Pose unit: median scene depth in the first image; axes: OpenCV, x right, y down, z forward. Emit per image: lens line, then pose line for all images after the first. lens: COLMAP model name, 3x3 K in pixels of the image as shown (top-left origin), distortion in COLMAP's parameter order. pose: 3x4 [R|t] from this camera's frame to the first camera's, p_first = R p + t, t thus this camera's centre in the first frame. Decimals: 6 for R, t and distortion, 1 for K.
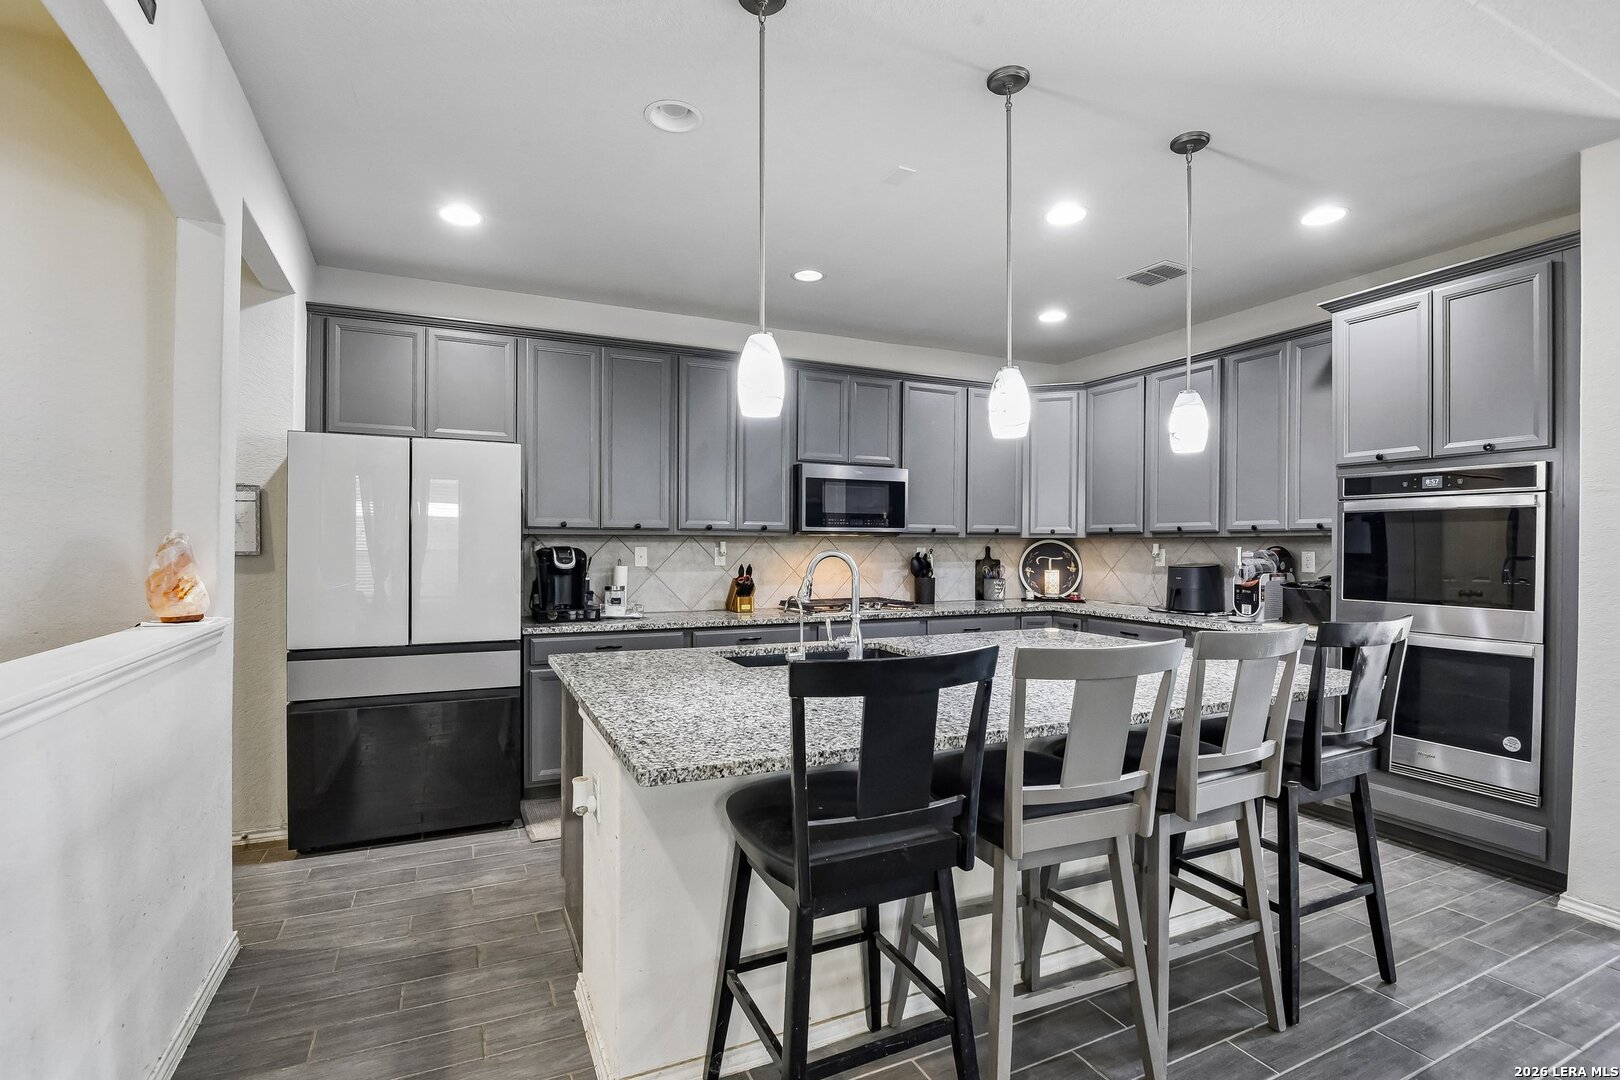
lens RADIAL K [[748.0, 0, 805.8], [0, 748.0, 539.9], [0, 0, 1]] dist [-0.004743, -0.009071]
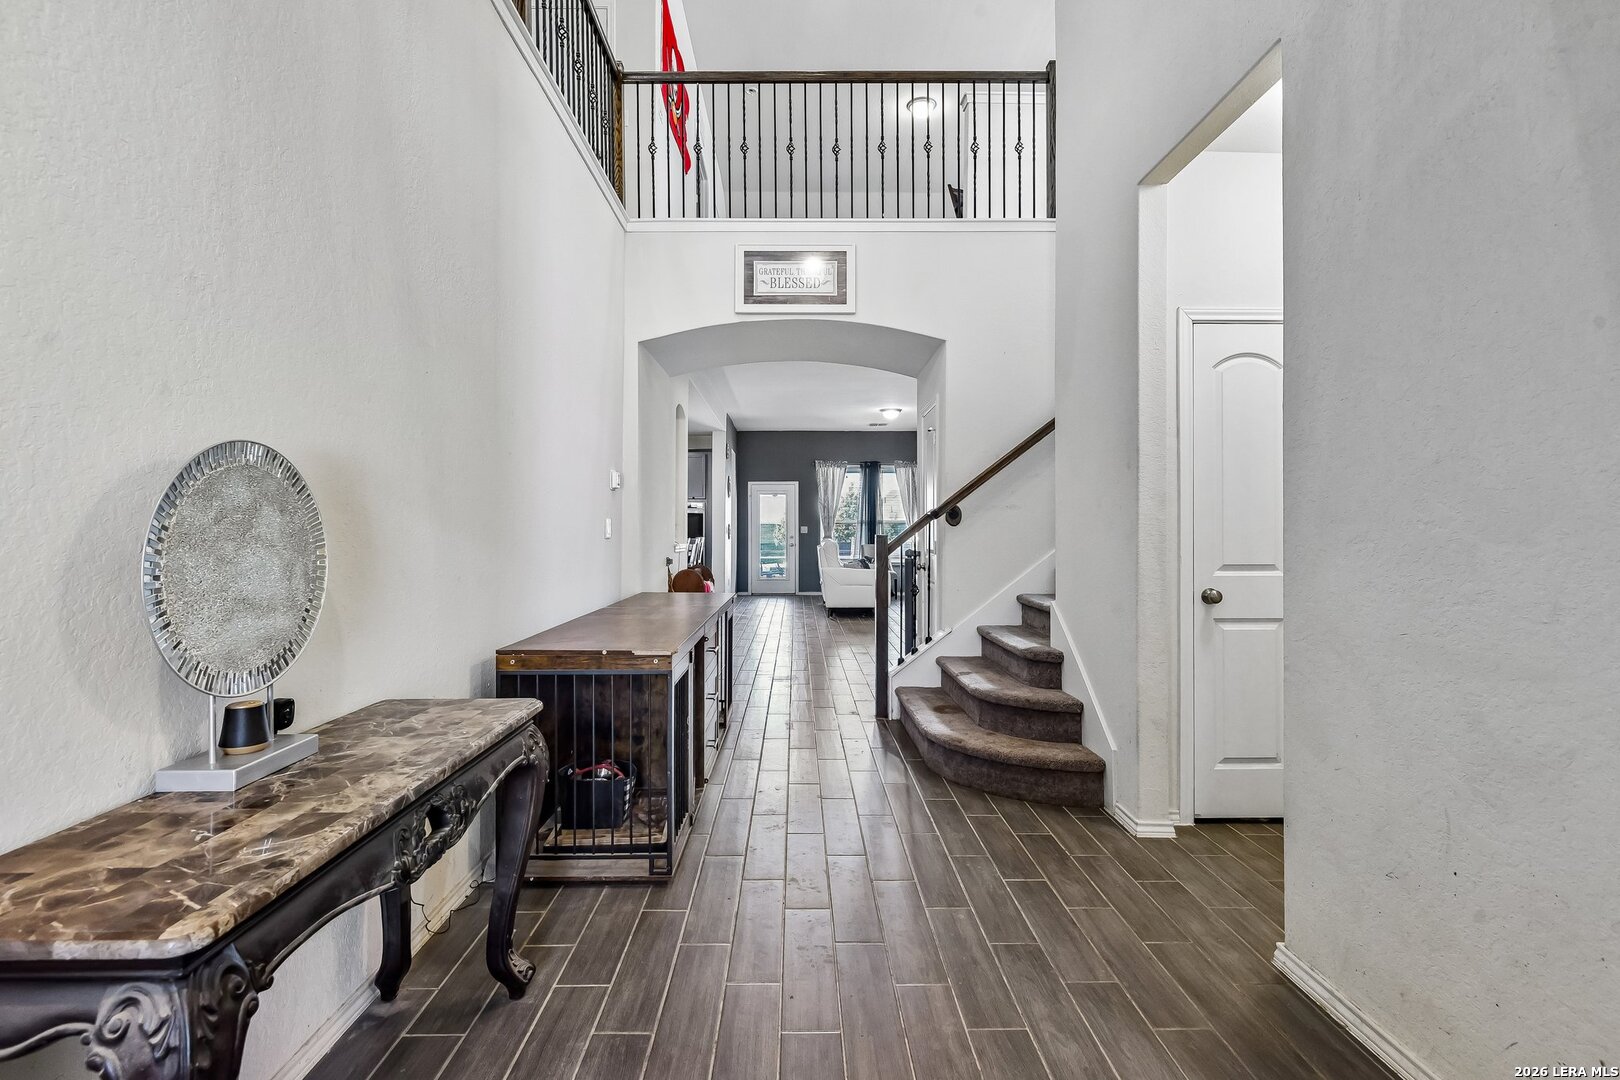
lens RADIAL K [[778.8, 0, 800.9], [0, 778.8, 537.0], [0, 0, 1]] dist [-0.019477, -0.000668]
pose [[0.413895, -0.013696, 0.910222, -1.680614], [0.000931, 0.999893, 0.014622, 0.012138], [-0.910324, -0.005204, 0.413863, -0.791545]]
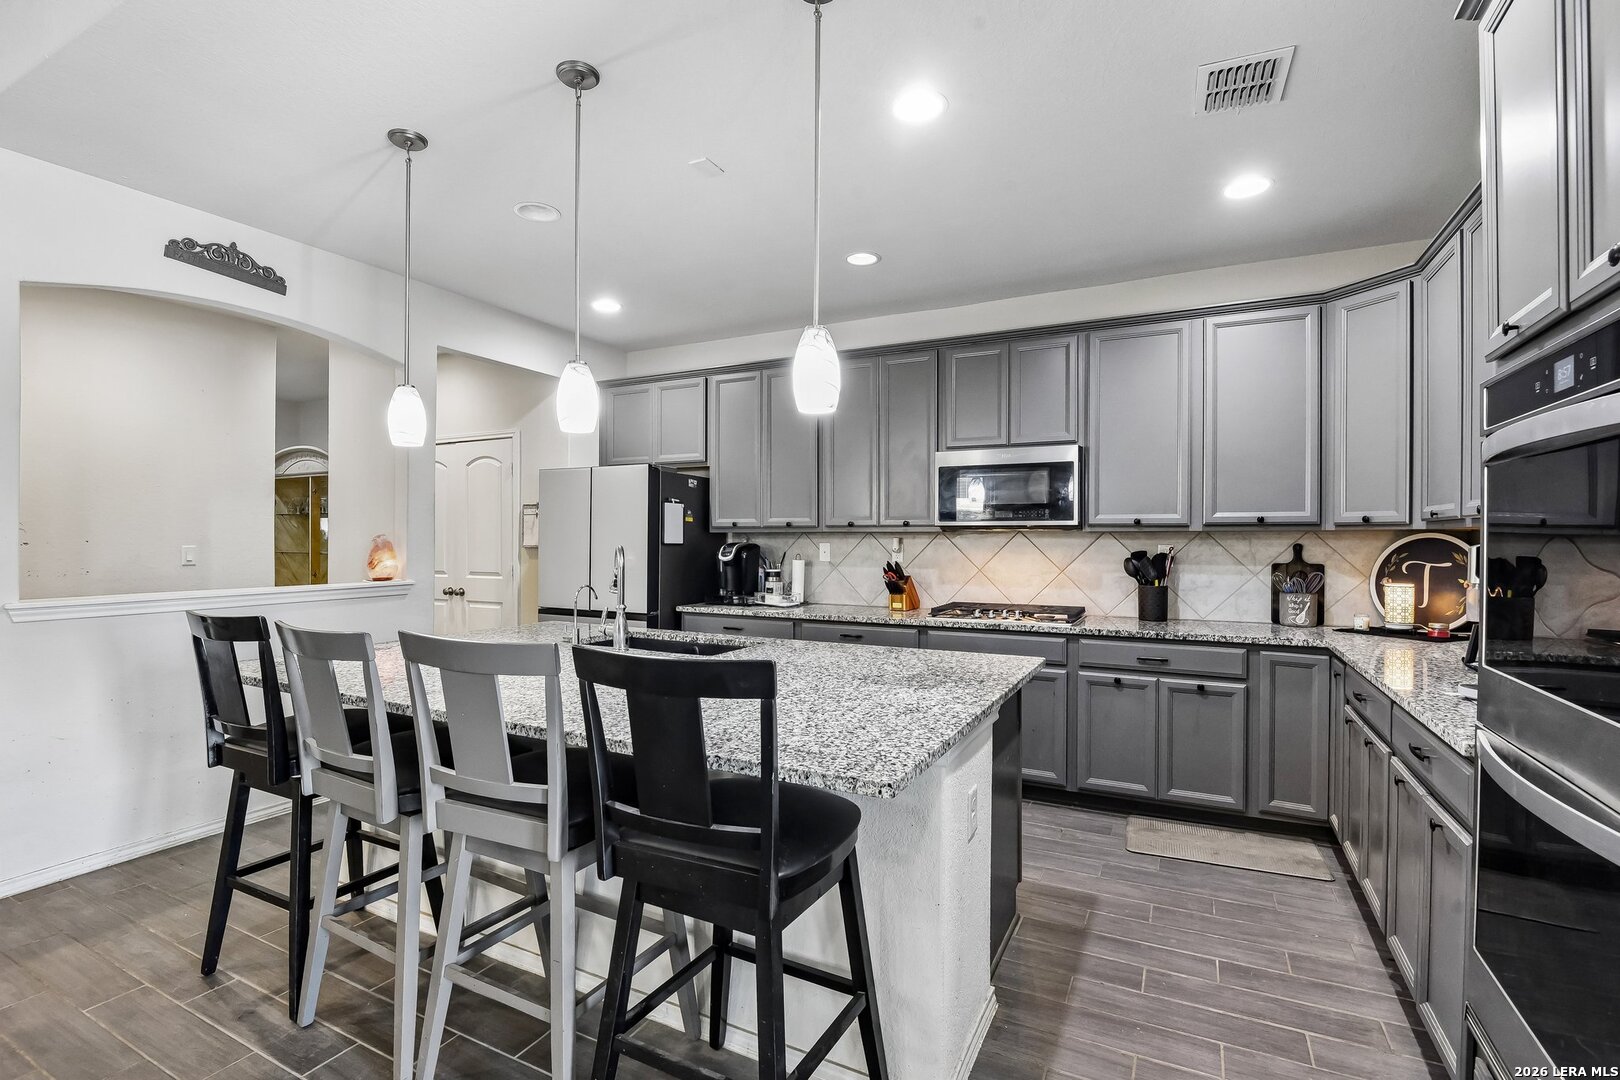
lens RADIAL K [[748.0, 0, 805.8], [0, 748.0, 539.9], [0, 0, 1]] dist [-0.004743, -0.009071]
pose [[0.611451, -0.001664, -0.791281, 0.624741], [0.005235, 0.999984, 0.001943, 0.002325], [0.791265, -0.005331, 0.611450, 0.317480]]
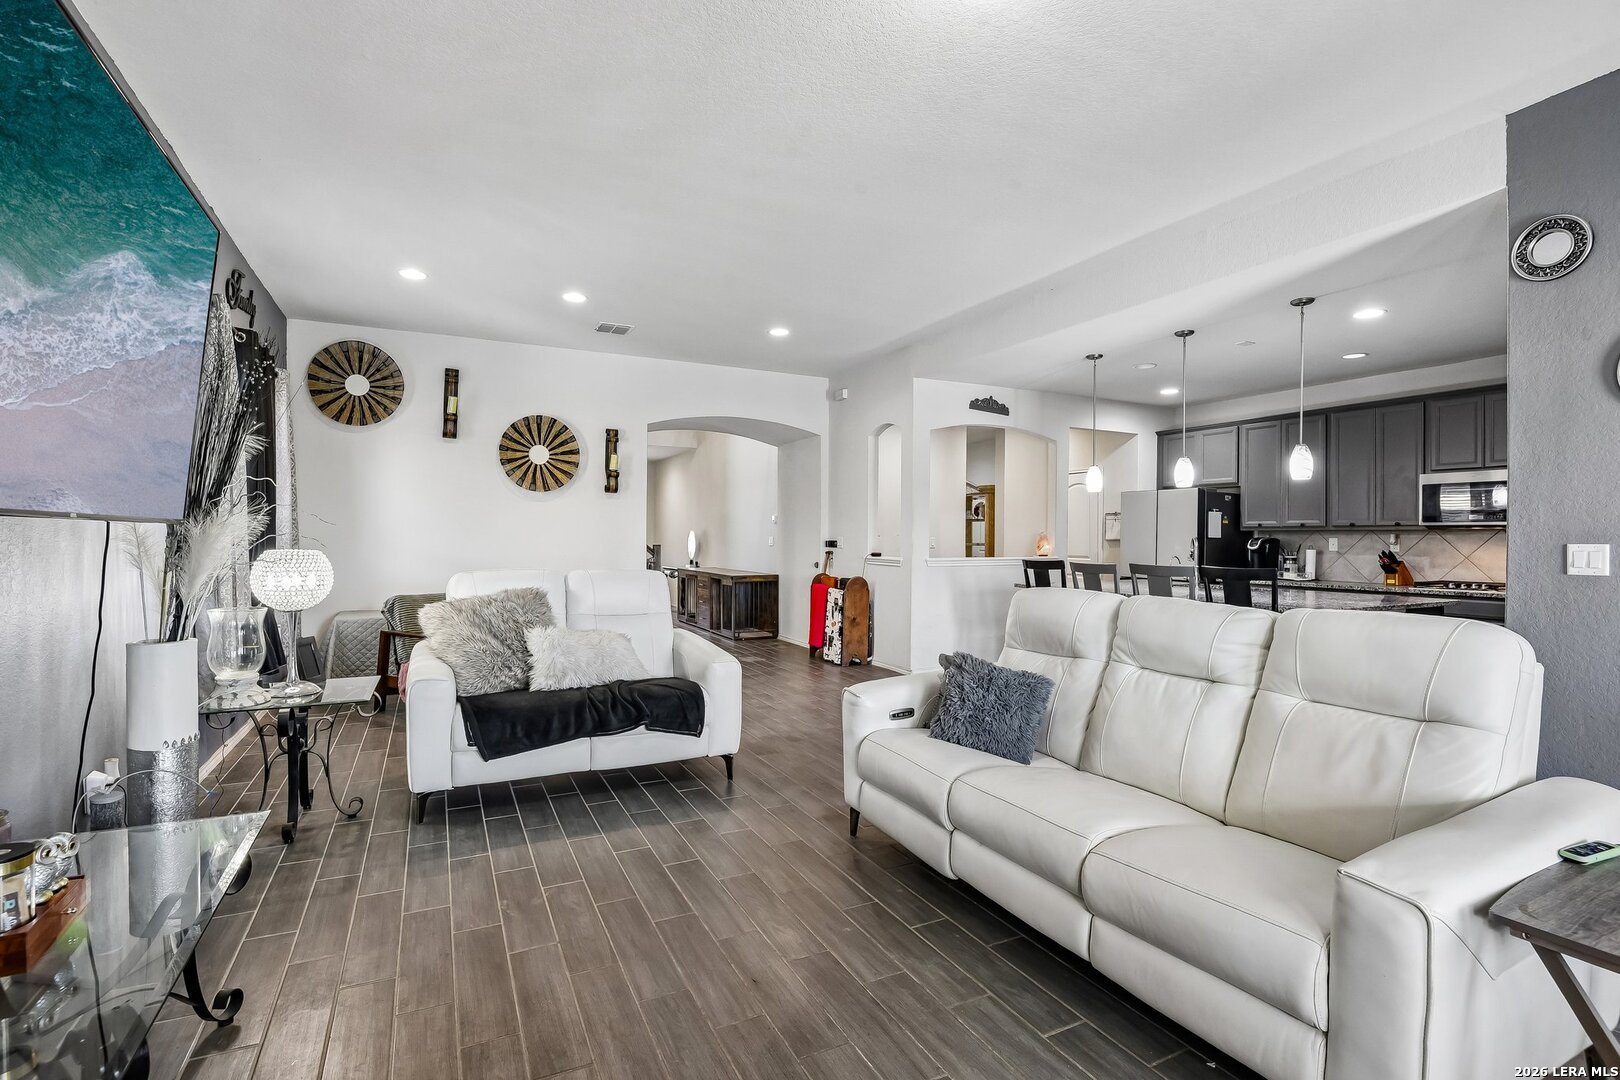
lens RADIAL K [[748.0, 0, 805.8], [0, 748.0, 539.9], [0, 0, 1]] dist [-0.004743, -0.009071]
pose [[0.018141, 0.000365, -0.999835, 1.291431], [-0.000949, 0.999999, 0.000348, 0.013741], [0.999835, 0.000943, 0.018142, -0.107605]]
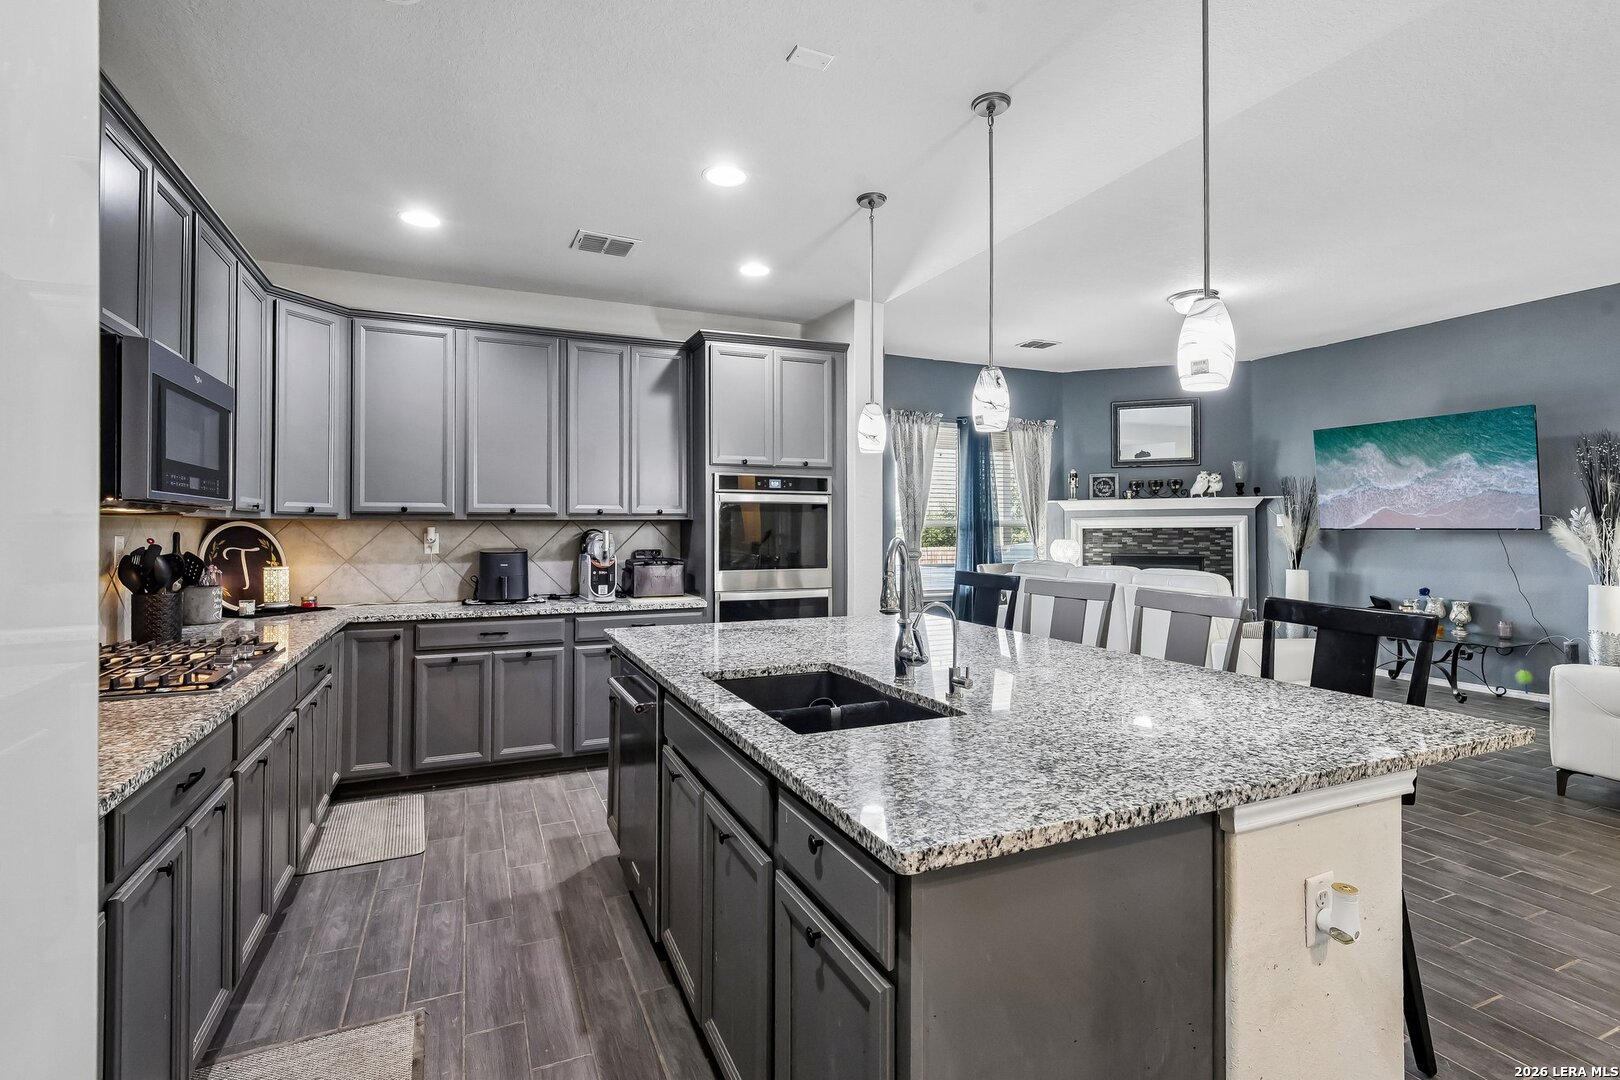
lens RADIAL K [[759.2, 0, 800.4], [0, 759.2, 521.7], [0, 0, 1]] dist [-0.001734, -0.000561]
pose [[0.024287, 0.004999, 0.999693, -0.425818], [-0.003331, 0.999982, -0.004920, 0.001790], [-0.999699, -0.003211, 0.024303, 0.629906]]
